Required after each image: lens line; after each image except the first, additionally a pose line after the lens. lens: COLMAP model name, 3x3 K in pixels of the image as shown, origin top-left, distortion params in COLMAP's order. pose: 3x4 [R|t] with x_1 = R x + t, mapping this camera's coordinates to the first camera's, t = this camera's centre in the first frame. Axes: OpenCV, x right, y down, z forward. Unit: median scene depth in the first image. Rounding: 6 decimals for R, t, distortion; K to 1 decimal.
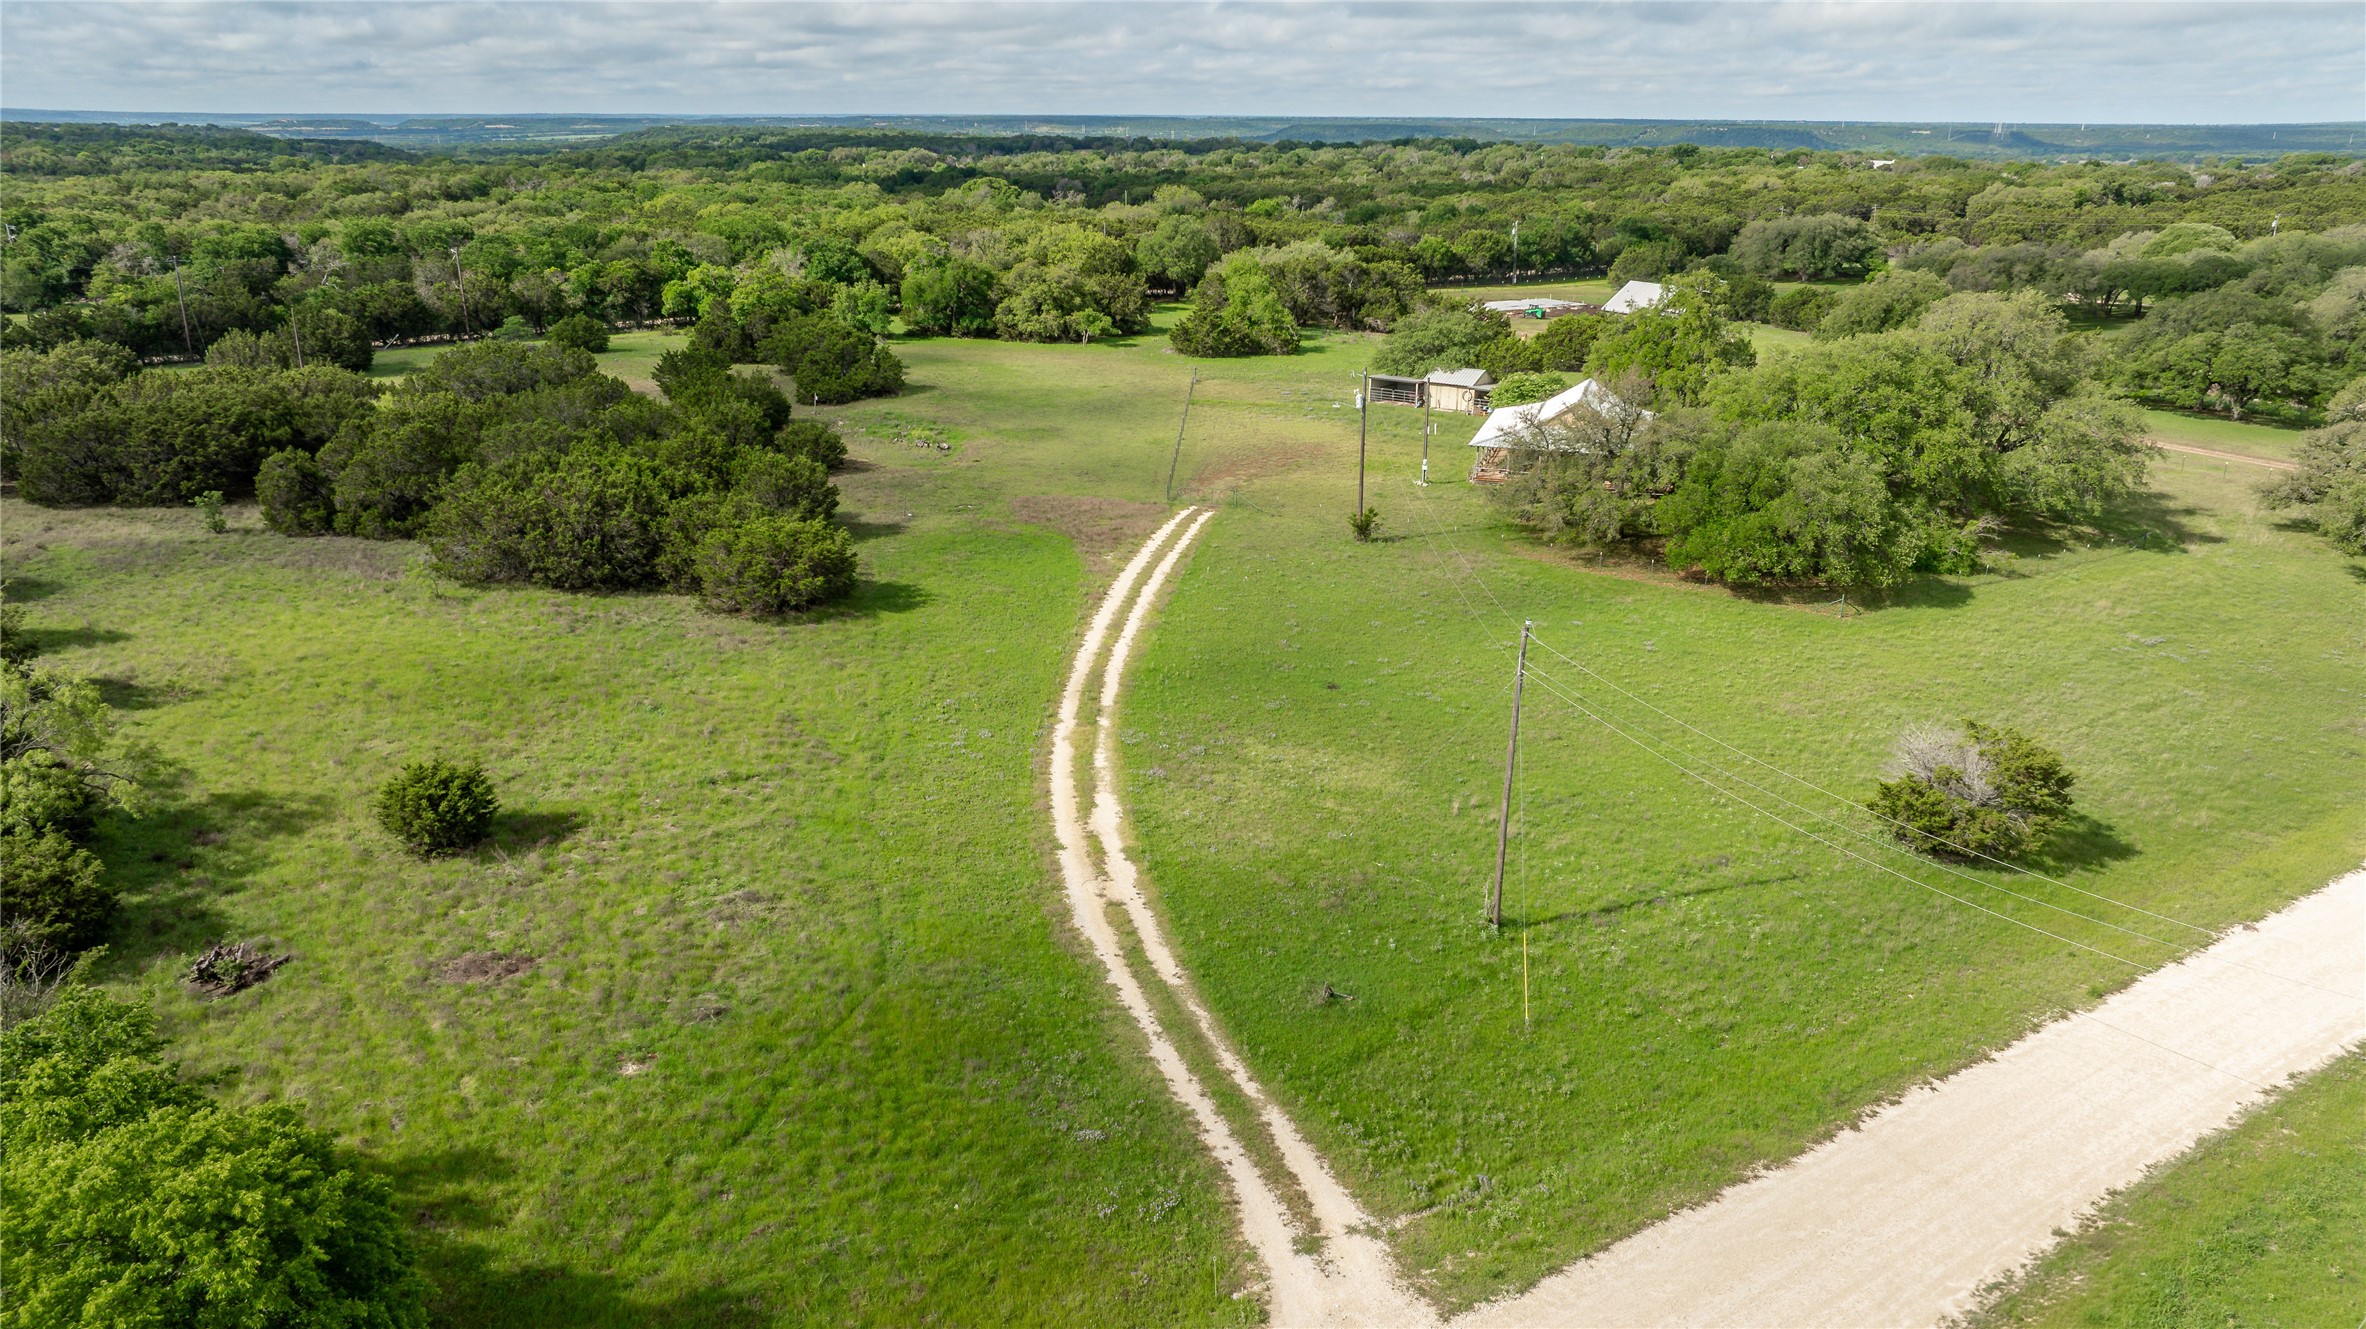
lens RADIAL K [[1668.5, 0, 1178.6], [0, 1668.5, 671.8], [0, 0, 1]] dist [-0.024623, 0.015905]
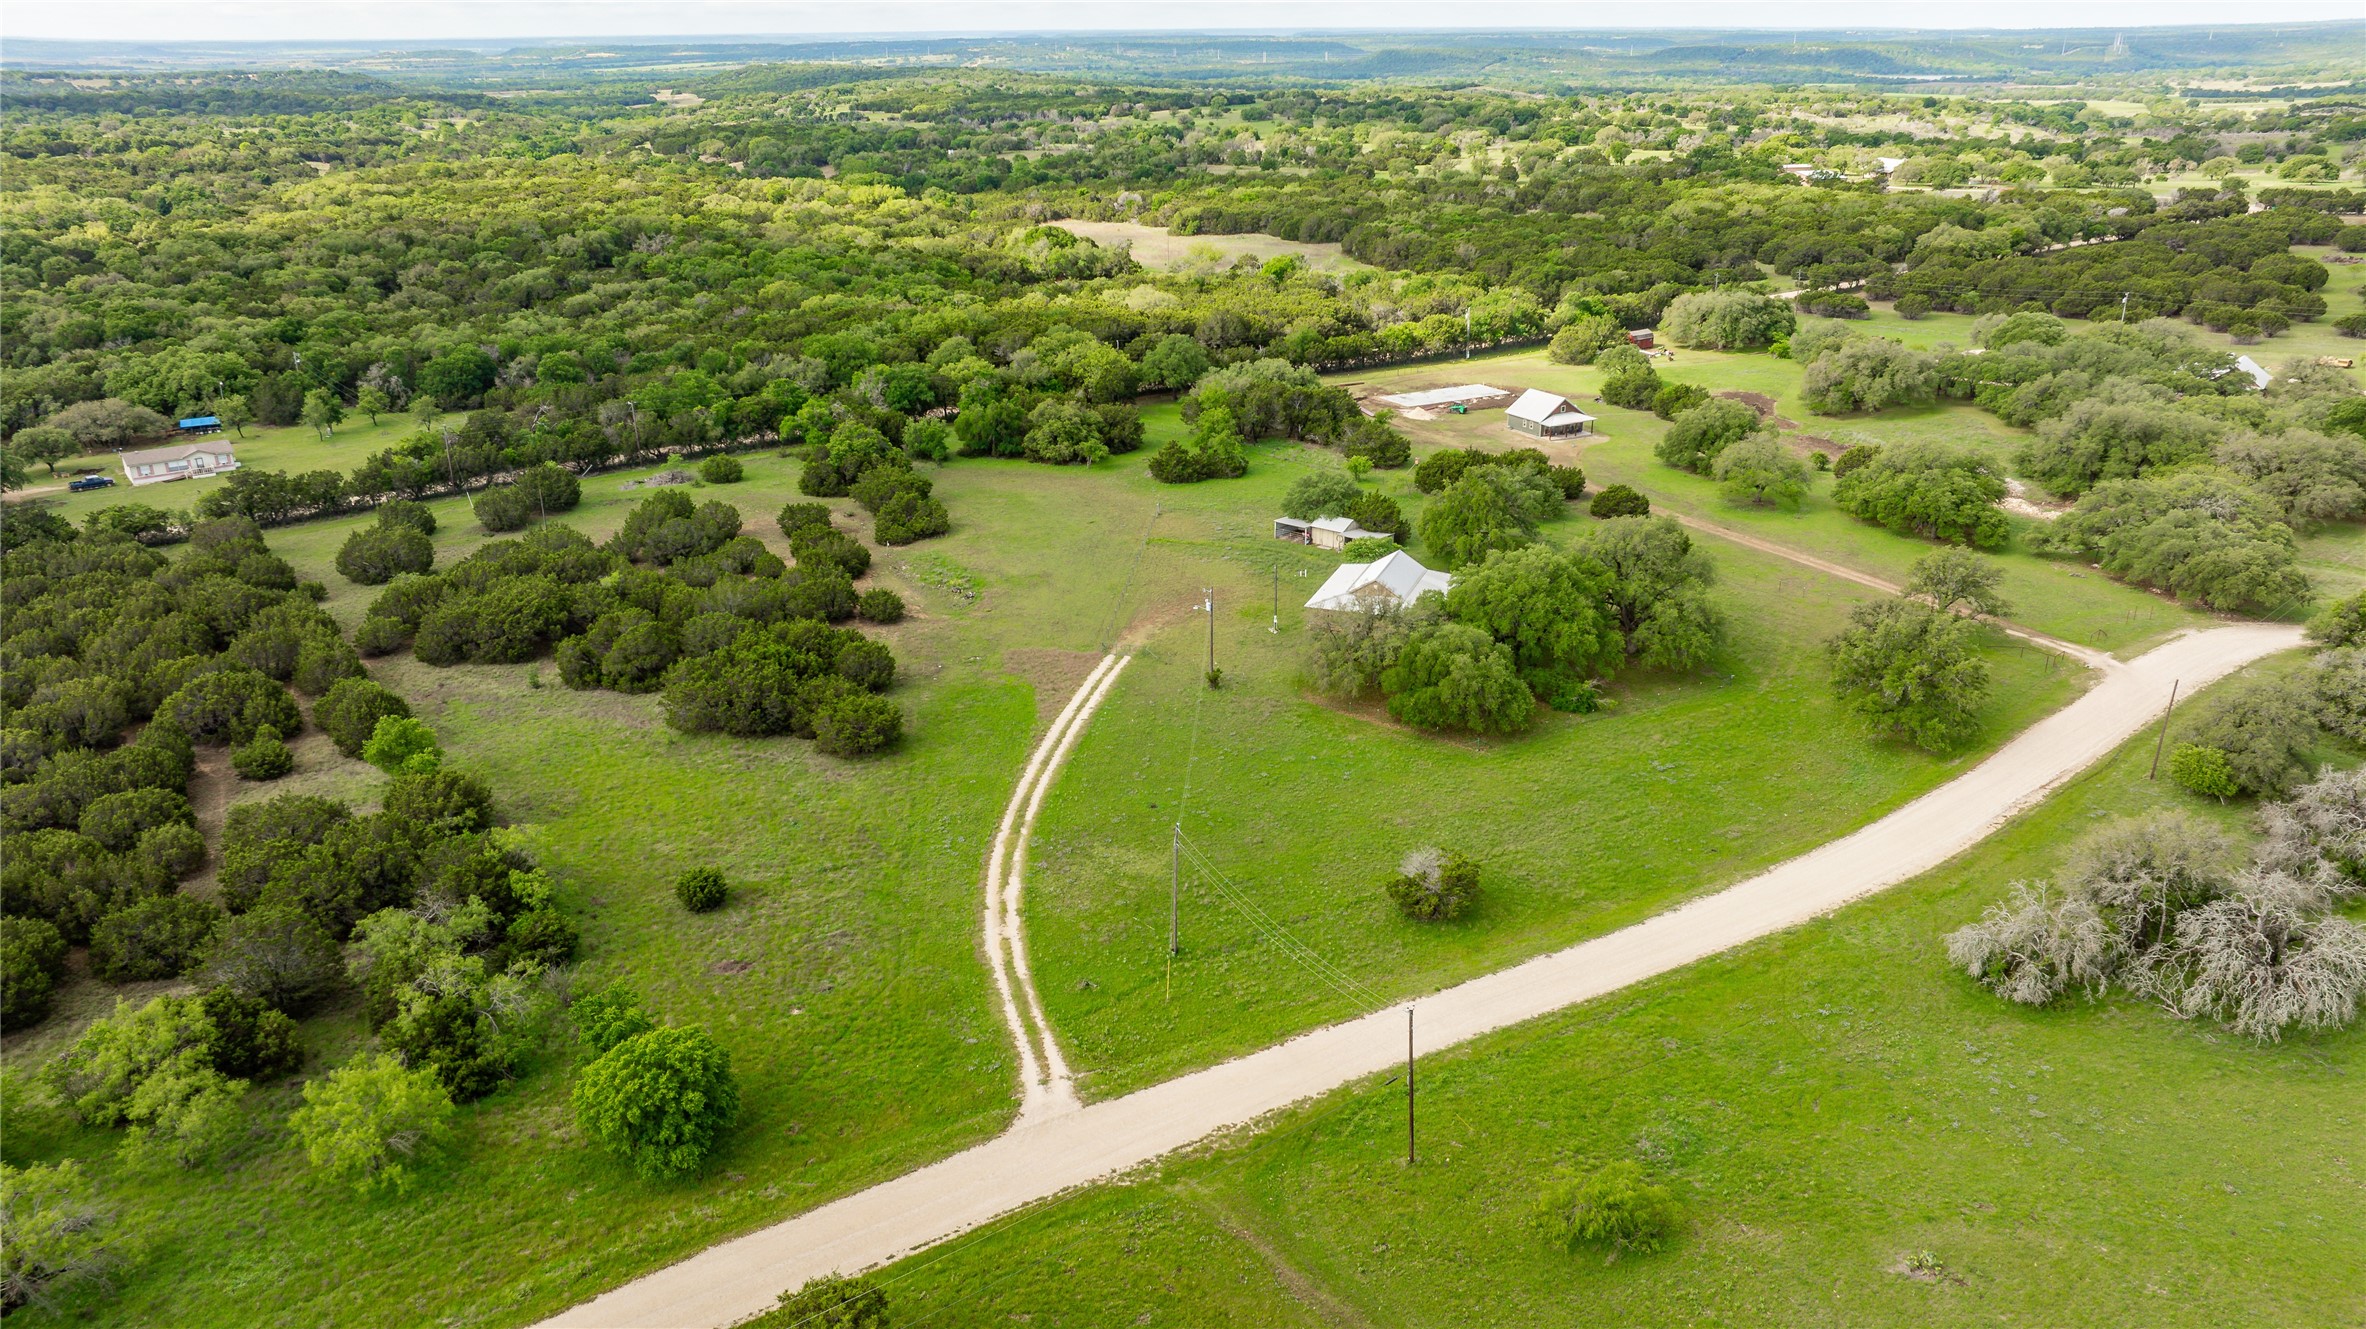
lens RADIAL K [[1668.5, 0, 1187.9], [0, 1668.5, 665.6], [0, 0, 1]] dist [-0.024623, 0.015905]
pose [[0.998737, 0.007773, -0.049643, 0.199755], [-0.005566, 0.998997, 0.044432, -0.207564], [0.049938, -0.044099, 0.997778, -0.758893]]
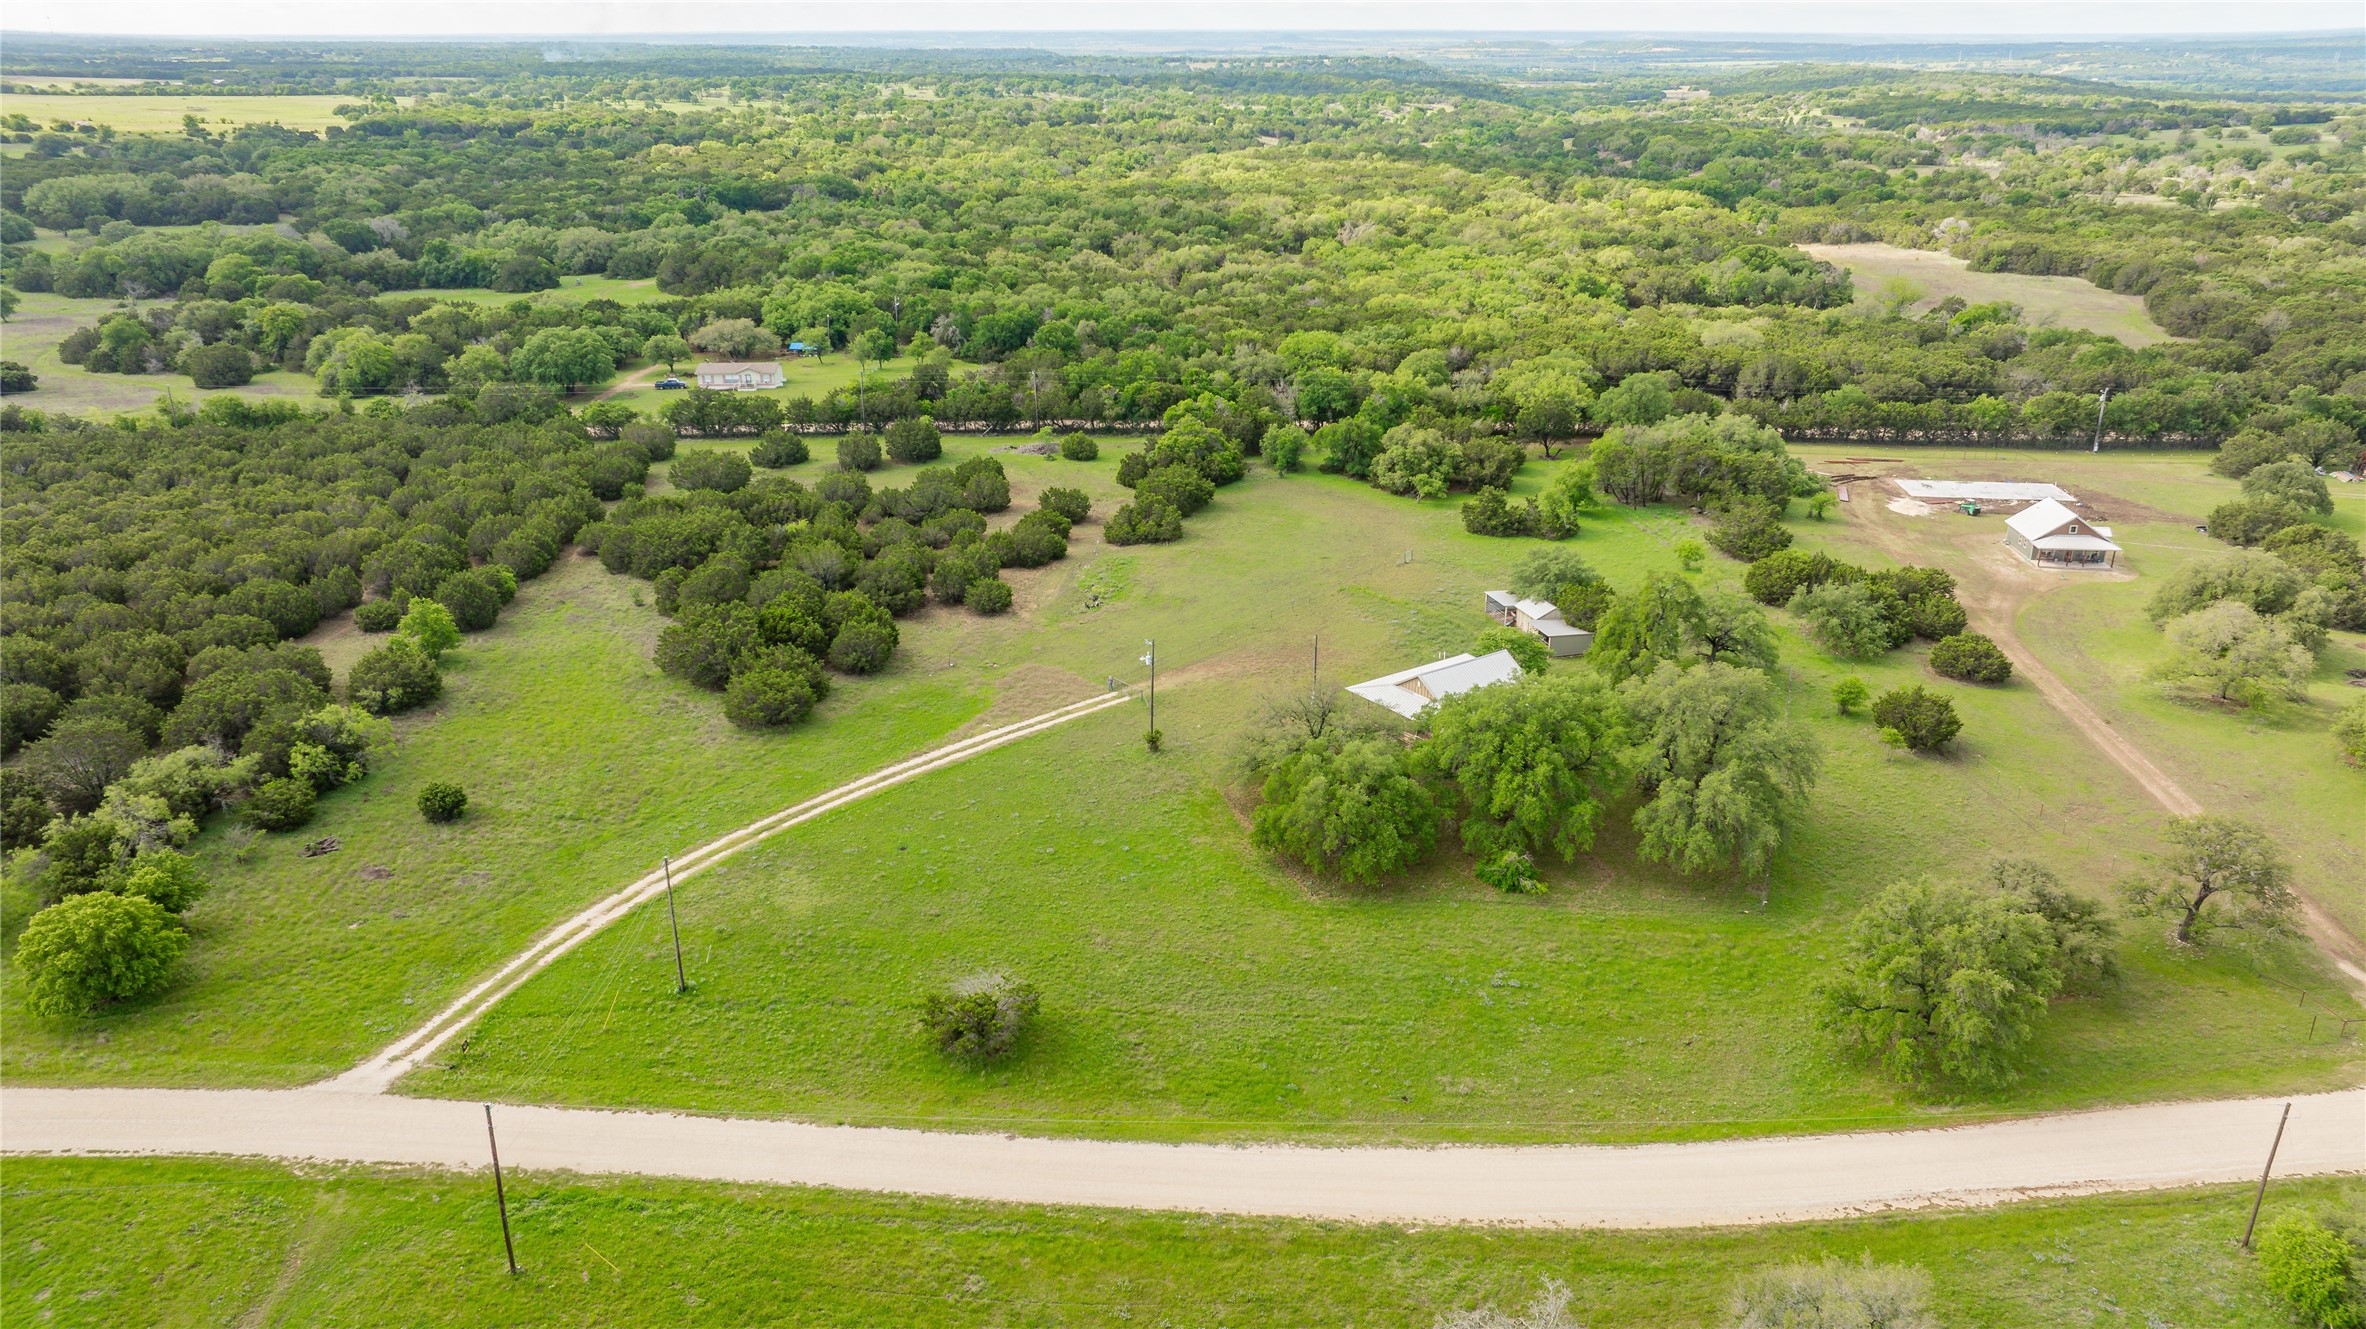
lens RADIAL K [[1668.5, 0, 1185.2], [0, 1668.5, 657.8], [0, 0, 1]] dist [-0.024623, 0.015905]
pose [[0.798591, 0.211448, -0.563508, 1.139957], [-0.189753, 0.976961, 0.097677, -0.370131], [0.571179, 0.028924, 0.820316, -0.236935]]
